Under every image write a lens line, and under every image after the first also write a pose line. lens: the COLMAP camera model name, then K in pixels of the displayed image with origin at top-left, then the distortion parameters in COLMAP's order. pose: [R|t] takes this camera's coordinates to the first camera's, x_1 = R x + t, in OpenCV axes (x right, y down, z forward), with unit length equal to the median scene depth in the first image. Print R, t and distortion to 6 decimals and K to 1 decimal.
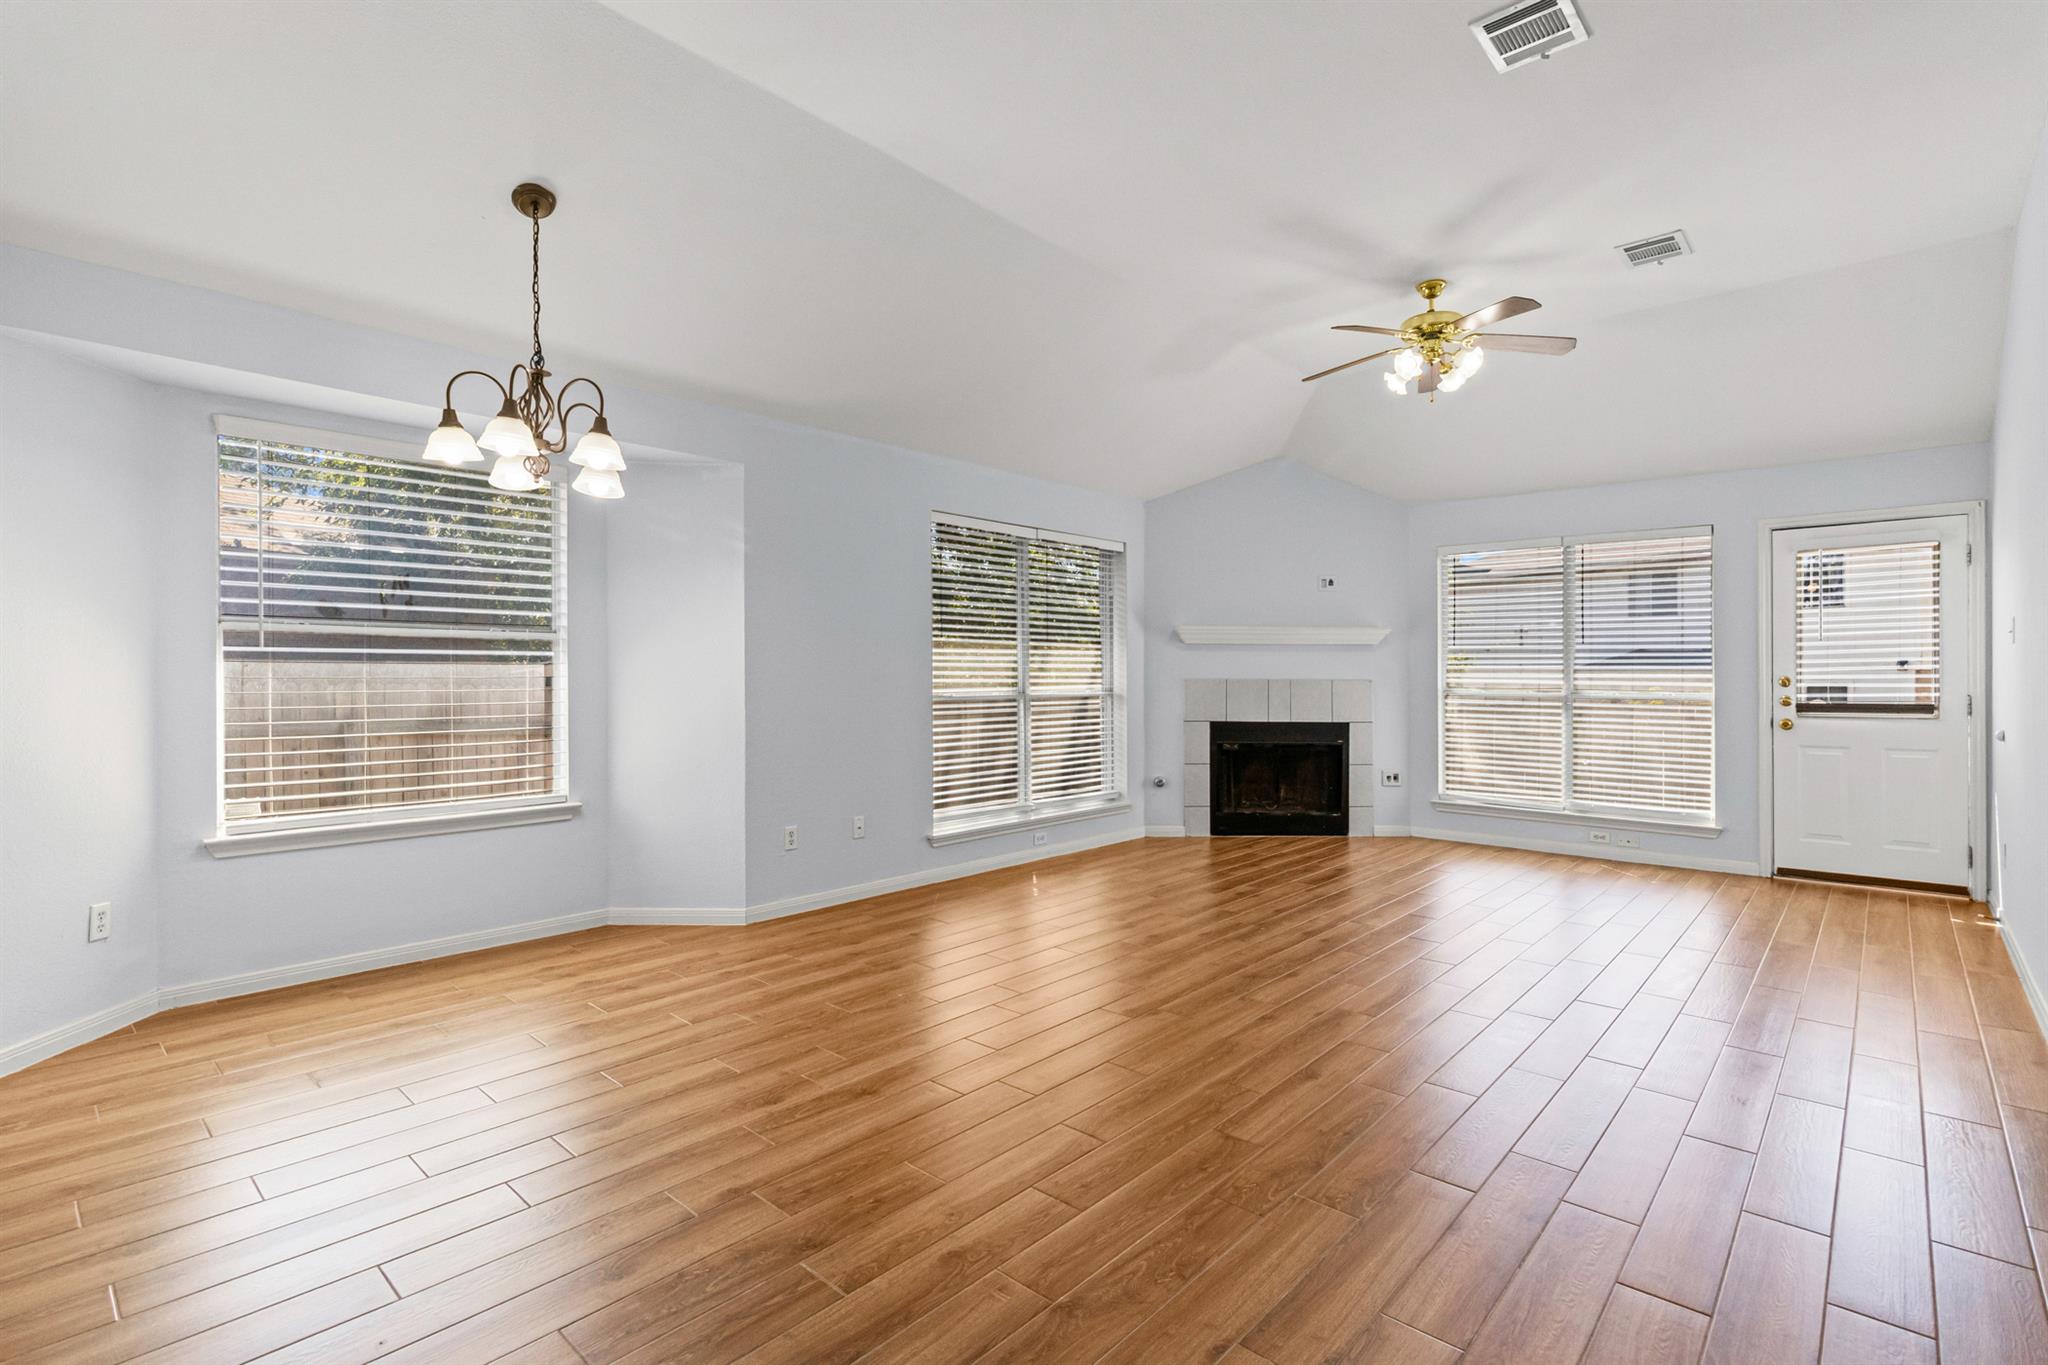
lens RADIAL K [[954.2, 0, 1019.3], [0, 954.2, 688.8], [0, 0, 1]] dist [0.000496, -0.000141]
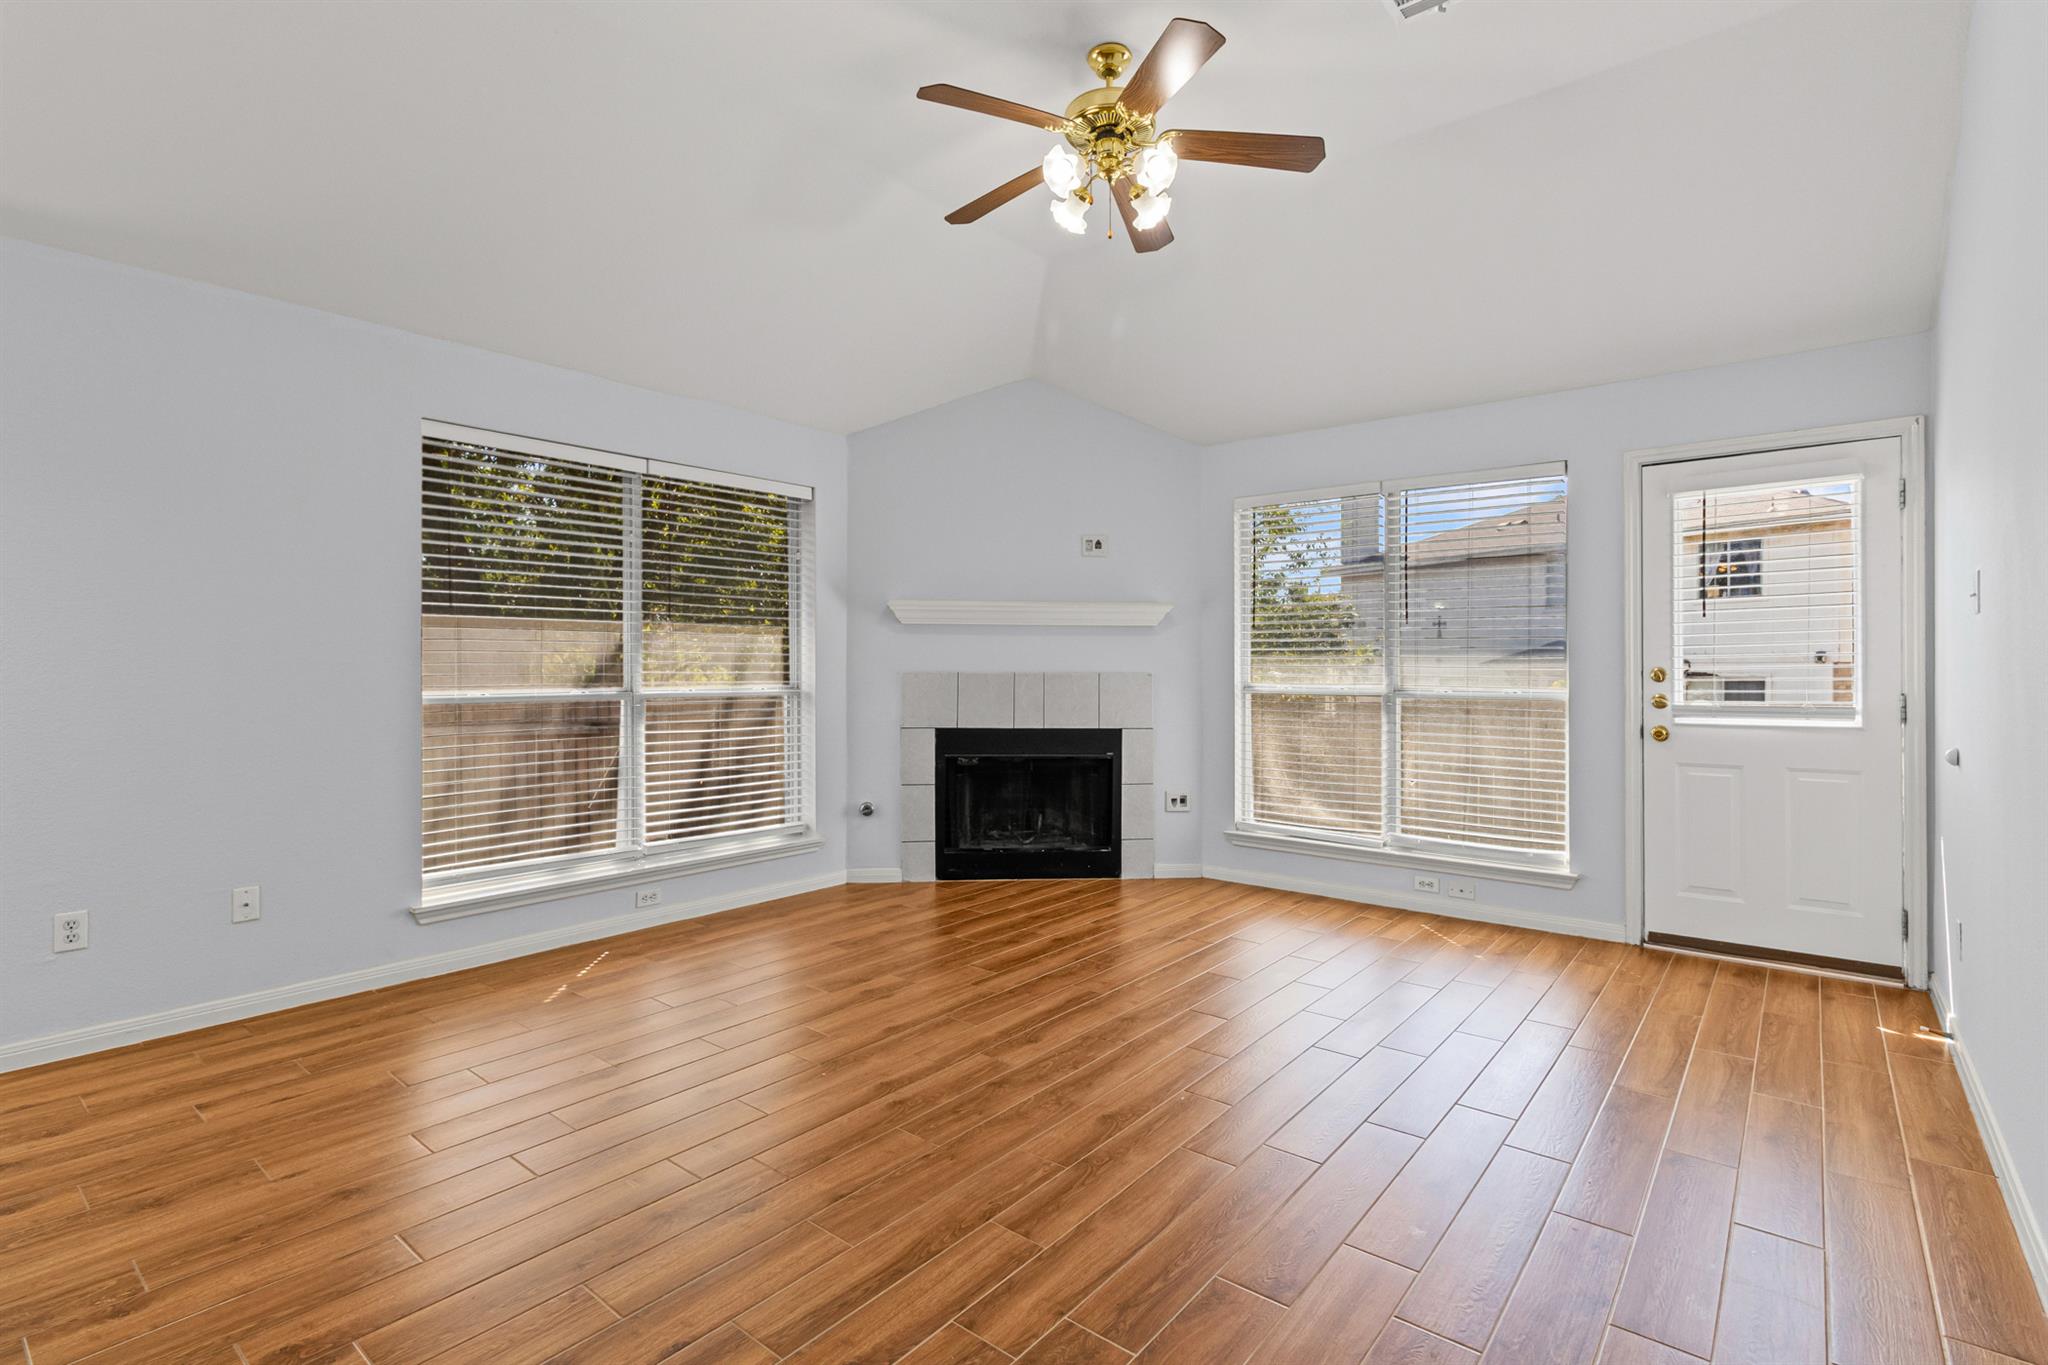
lens RADIAL K [[960.8, 0, 1024.0], [0, 960.8, 682.5], [0, 0, 1]] dist [-0.000237, 0.000081]
pose [[0.998598, -0.000779, 0.052931, 0.257372], [0.000779, 1.000000, 0.000022, -0.001864], [-0.052931, 0.000020, 0.998598, 0.271113]]
